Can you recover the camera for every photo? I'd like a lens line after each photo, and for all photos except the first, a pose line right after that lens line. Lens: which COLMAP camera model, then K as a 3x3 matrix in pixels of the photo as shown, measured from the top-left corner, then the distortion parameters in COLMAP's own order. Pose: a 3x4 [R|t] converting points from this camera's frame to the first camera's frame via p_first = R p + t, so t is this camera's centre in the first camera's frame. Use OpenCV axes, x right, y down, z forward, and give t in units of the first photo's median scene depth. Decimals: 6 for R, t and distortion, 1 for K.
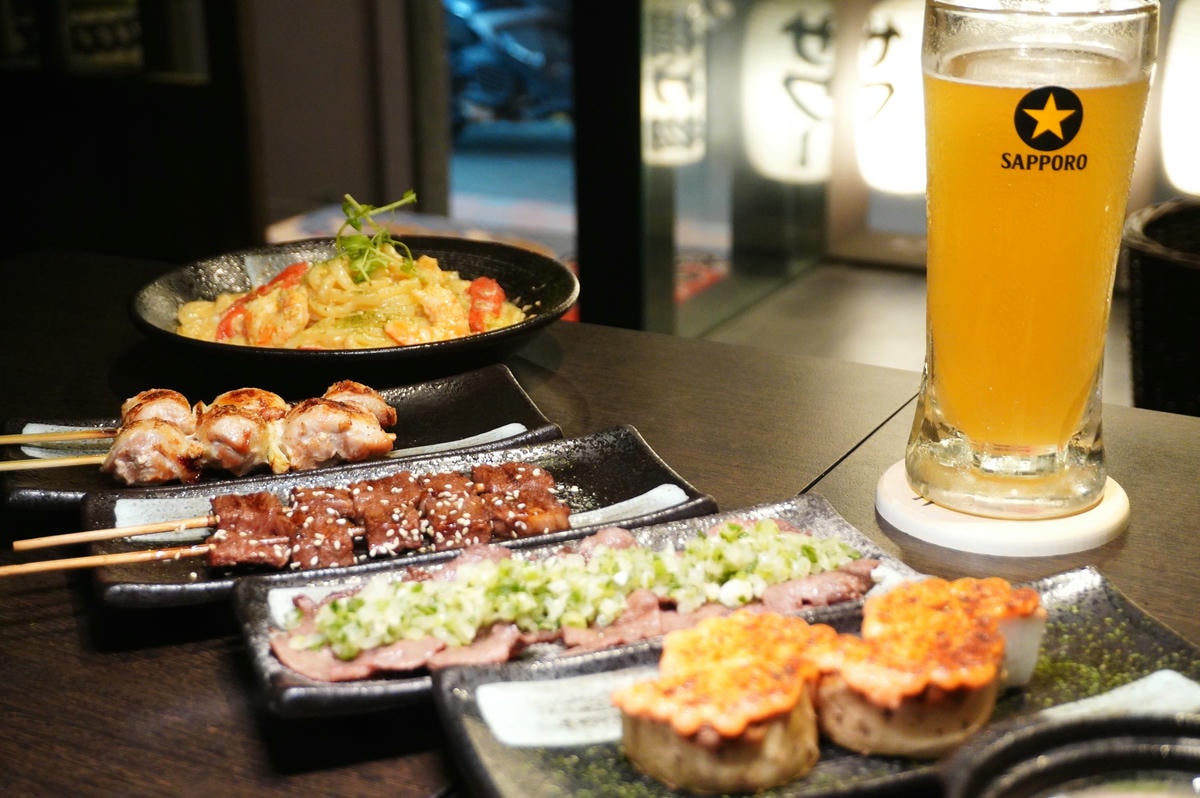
lens RADIAL K [[1878.6, 0, 595.3], [0, 1878.6, 399.2], [0, 0, 1]] dist [0.028883, 0.000000]
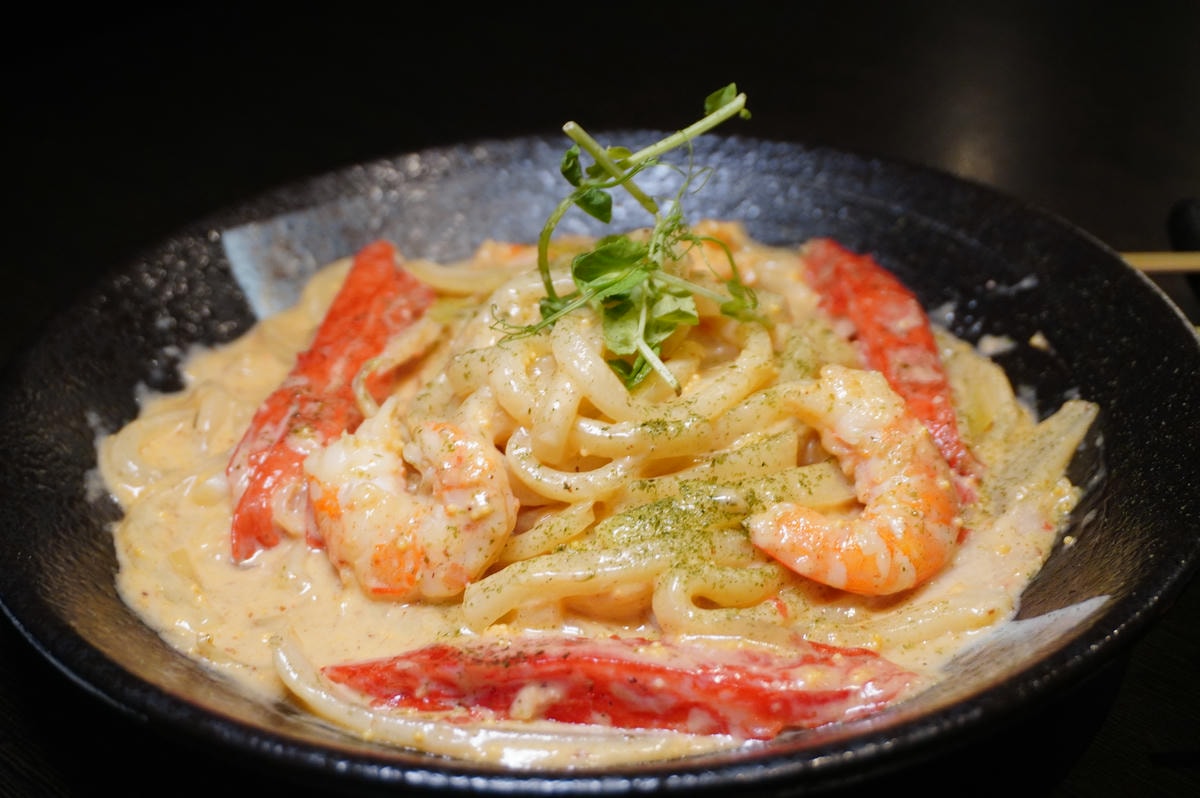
lens RADIAL K [[1878.6, 0, 601.6], [0, 1878.6, 398.5], [0, 0, 1]] dist [0.028883, 0.000000]
pose [[0.988953, -0.091942, 0.116267, -0.168997], [0.064602, 0.973316, 0.220189, -0.133235], [-0.133409, -0.210245, 0.968504, 0.647212]]
